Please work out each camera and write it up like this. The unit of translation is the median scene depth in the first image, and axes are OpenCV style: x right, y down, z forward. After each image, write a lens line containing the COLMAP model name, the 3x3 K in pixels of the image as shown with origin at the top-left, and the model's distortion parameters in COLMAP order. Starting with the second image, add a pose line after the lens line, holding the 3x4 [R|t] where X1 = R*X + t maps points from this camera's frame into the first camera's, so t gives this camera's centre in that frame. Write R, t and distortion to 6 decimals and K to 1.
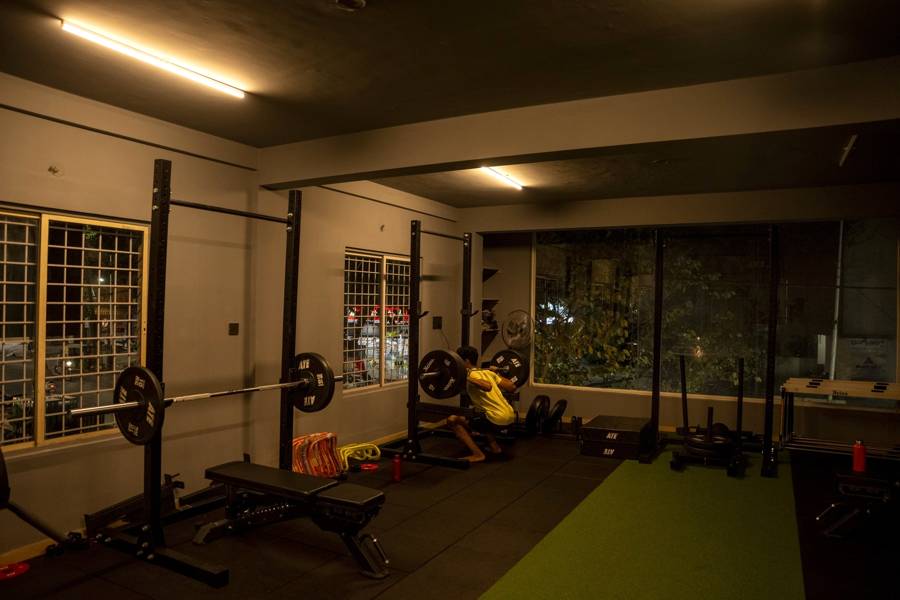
lens RADIAL K [[626.8, 0, 450.0], [0, 626.8, 300.0], [0, 0, 1]] dist [-0.174334, 0.131359]
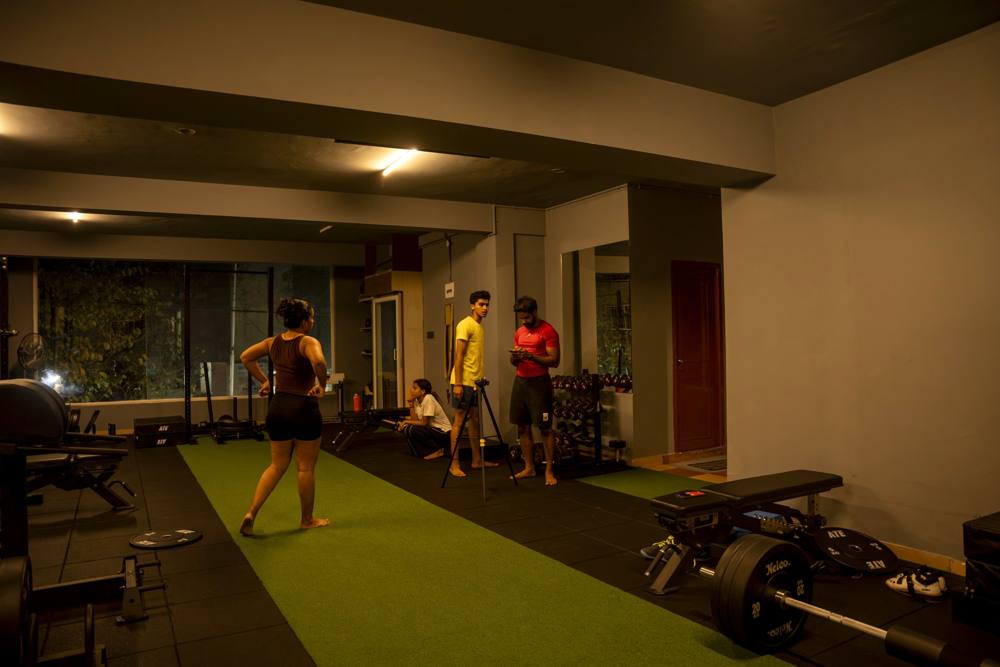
lens RADIAL K [[696.4, 0, 500.0], [0, 696.4, 333.5], [0, 0, 1]] dist [-0.174334, 0.131359]
pose [[0.524398, -0.017789, 0.851288, -0.703704], [0.022409, 0.999724, 0.007087, 0.044188], [-0.851178, 0.015360, 0.524652, -0.394897]]
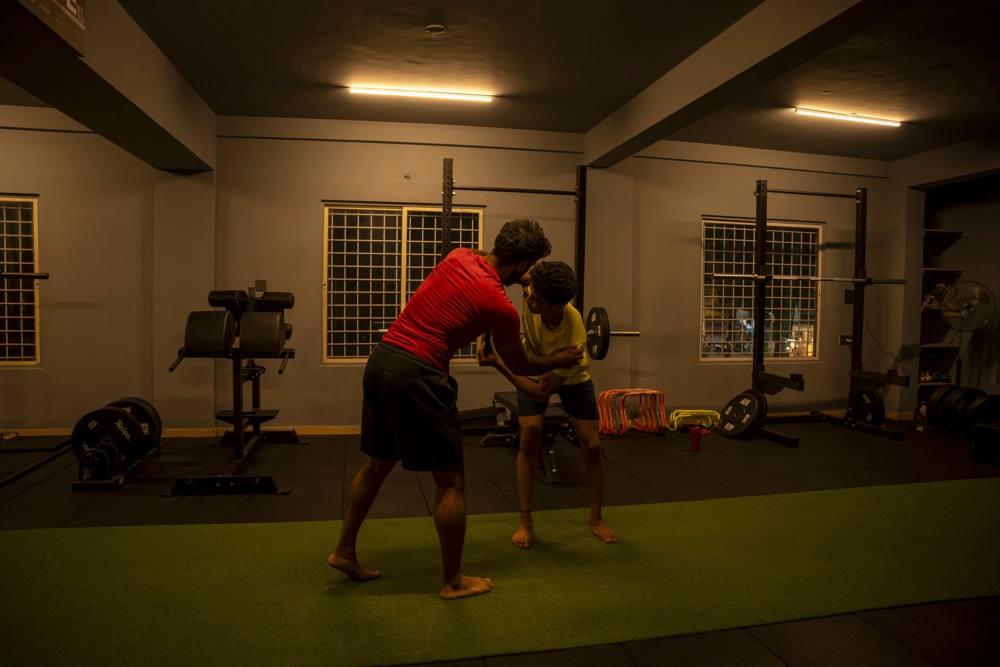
lens RADIAL K [[686.5, 0, 500.0], [0, 686.5, 333.5], [0, 0, 1]] dist [-0.175249, 0.126171]
pose [[0.643876, 0.027883, -0.764622, 0.603389], [0.003573, 0.999215, 0.039446, 0.081341], [0.765122, -0.028131, 0.643271, 0.056707]]
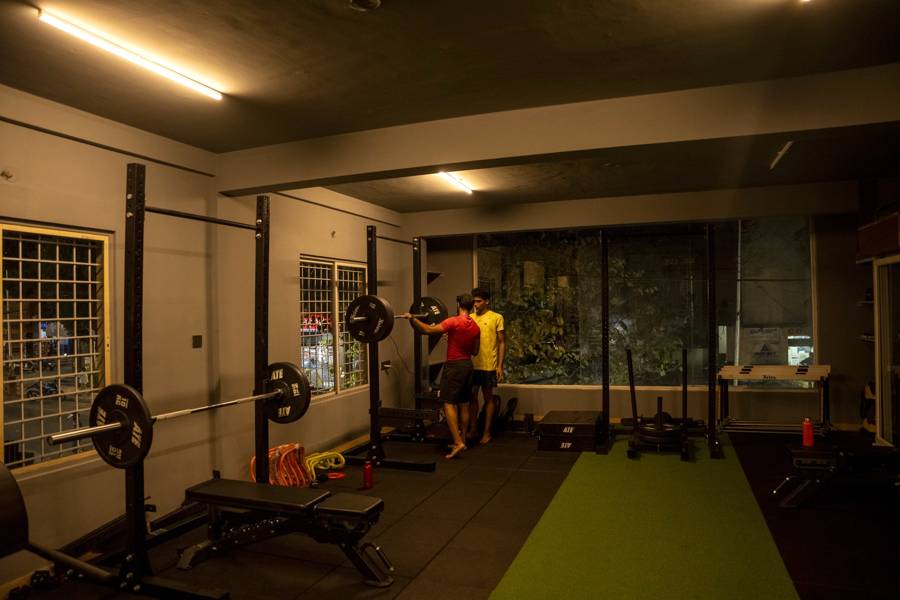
lens RADIAL K [[617.9, 0, 450.0], [0, 617.9, 300.0], [0, 0, 1]] dist [-0.175249, 0.126171]
pose [[0.989025, -0.033183, 0.143976, -0.097982], [0.034309, 0.999397, -0.005350, 0.001136], [-0.143711, 0.010231, 0.989567, 0.013806]]
